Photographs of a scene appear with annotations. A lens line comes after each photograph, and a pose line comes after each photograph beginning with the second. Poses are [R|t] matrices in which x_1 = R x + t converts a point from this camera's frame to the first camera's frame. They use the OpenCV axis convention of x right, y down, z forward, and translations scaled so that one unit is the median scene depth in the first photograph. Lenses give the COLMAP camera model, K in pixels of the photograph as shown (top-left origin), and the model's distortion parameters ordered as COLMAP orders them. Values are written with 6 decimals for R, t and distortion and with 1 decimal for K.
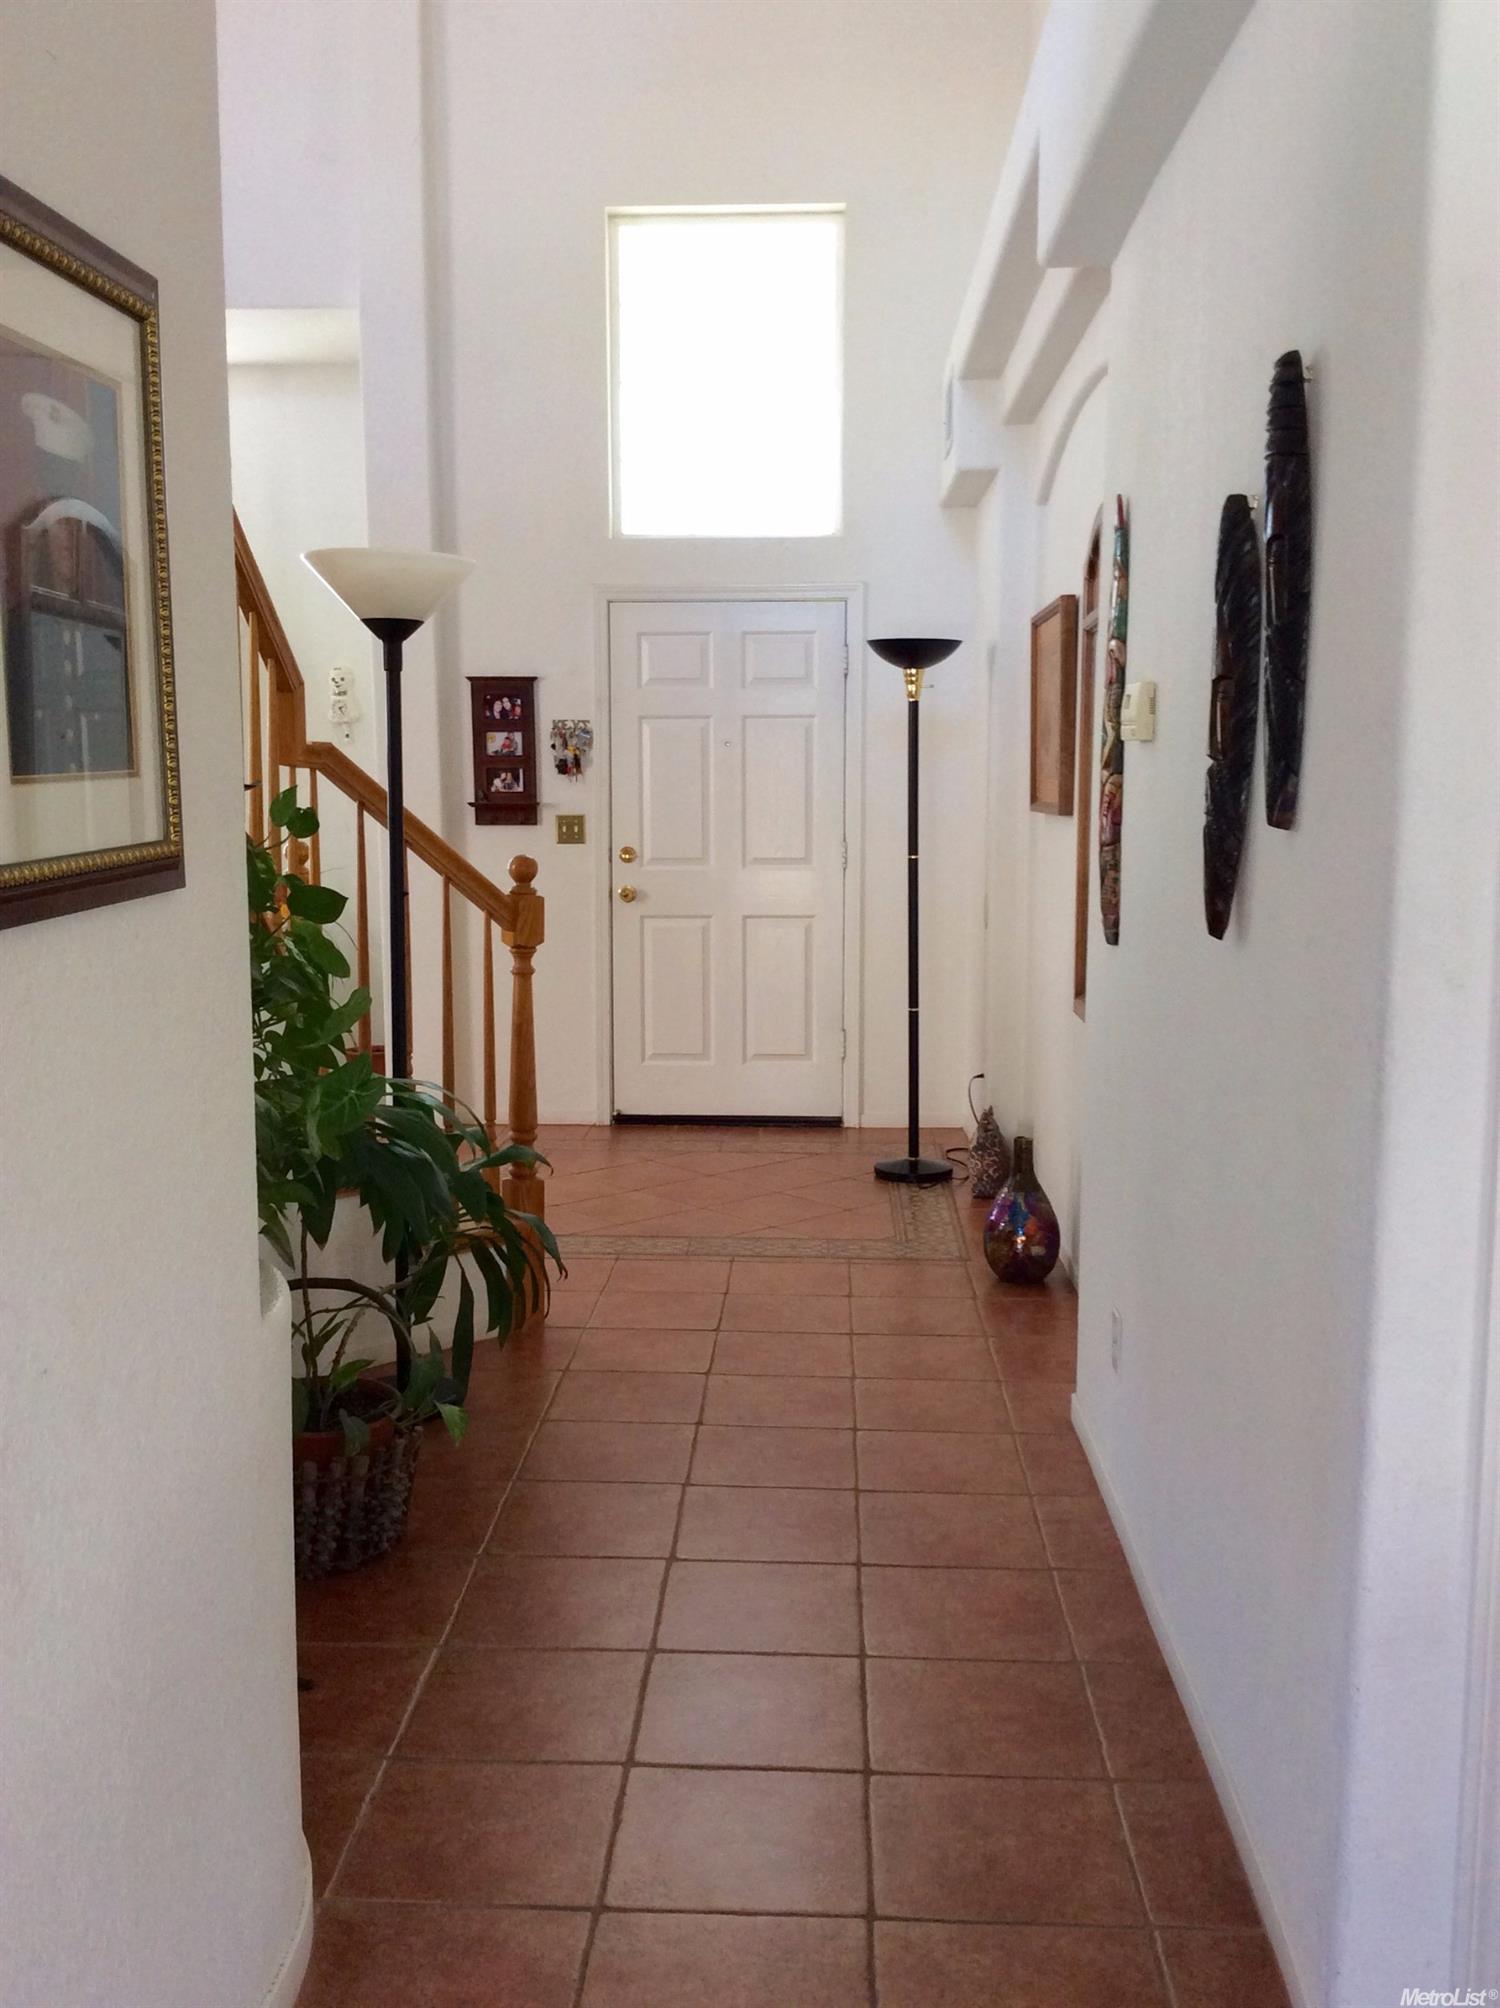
lens RADIAL K [[1855.8, 0, 750.5], [0, 1855.8, 1011.3], [0, 0, 1]] dist [0.091255, 0.000000]
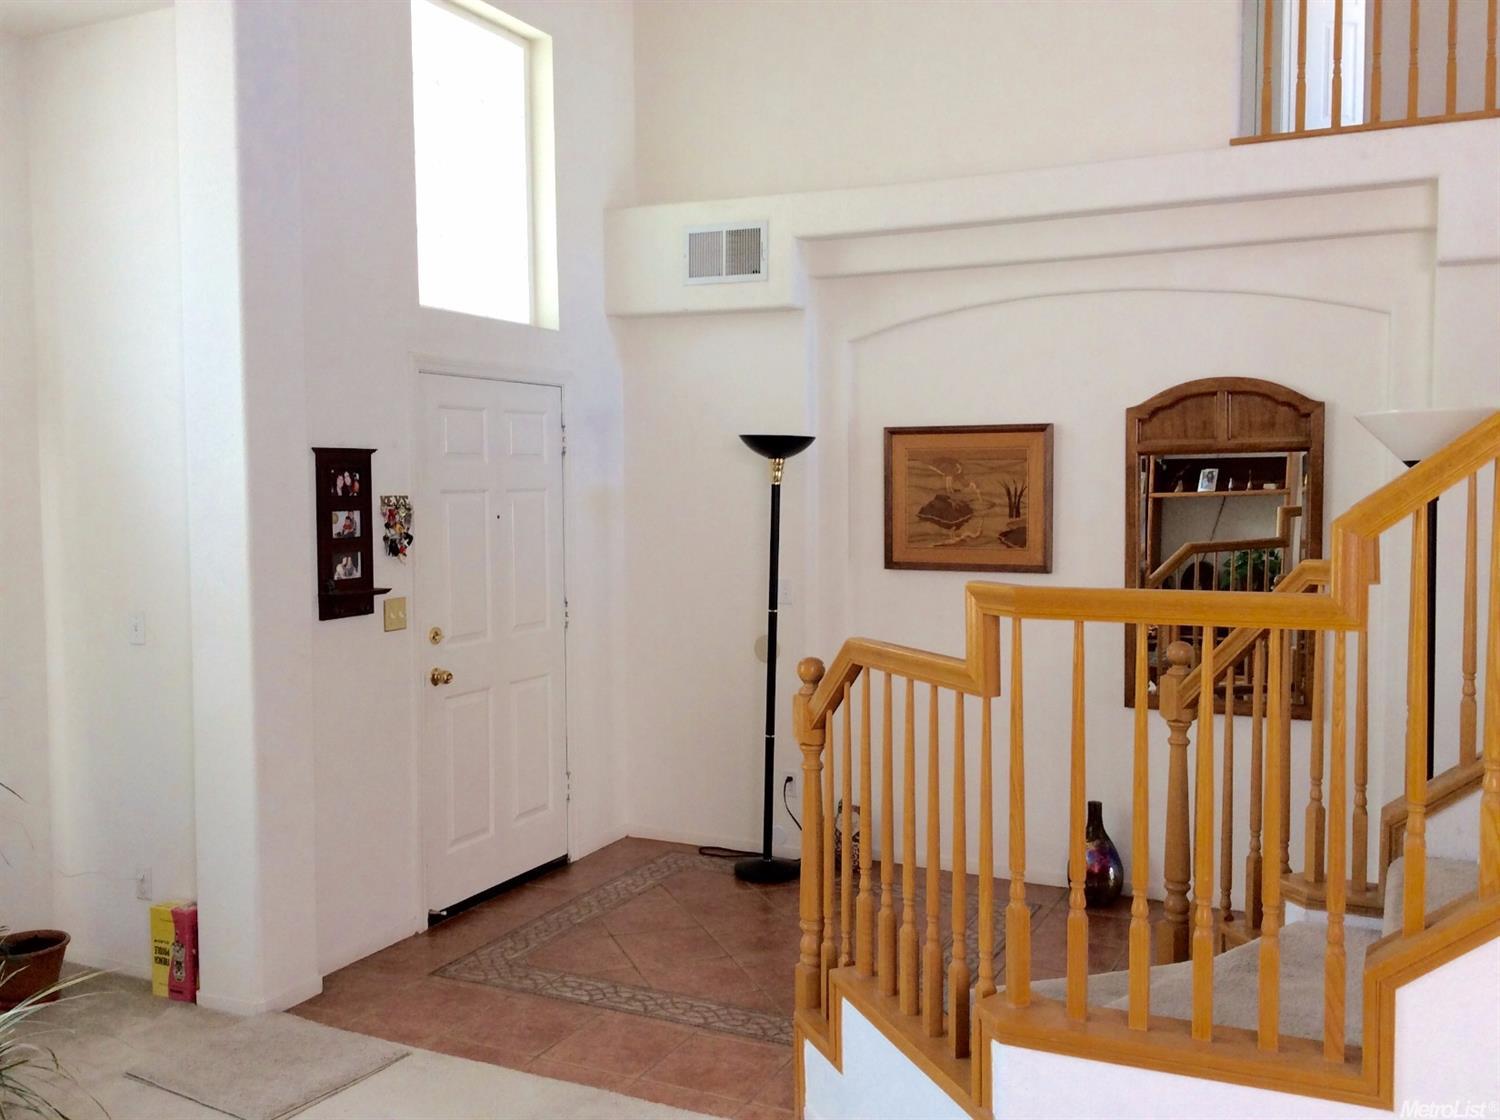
lens RADIAL K [[1386.3, 0, 749.3], [0, 1386.3, 550.9], [0, 0, 1]] dist [0.091255, 0.000000]
pose [[0.395665, -0.052321, 0.916903, -0.656707], [0.114168, 0.993434, 0.007422, -0.114774], [-0.911271, 0.101744, 0.399041, 0.570543]]
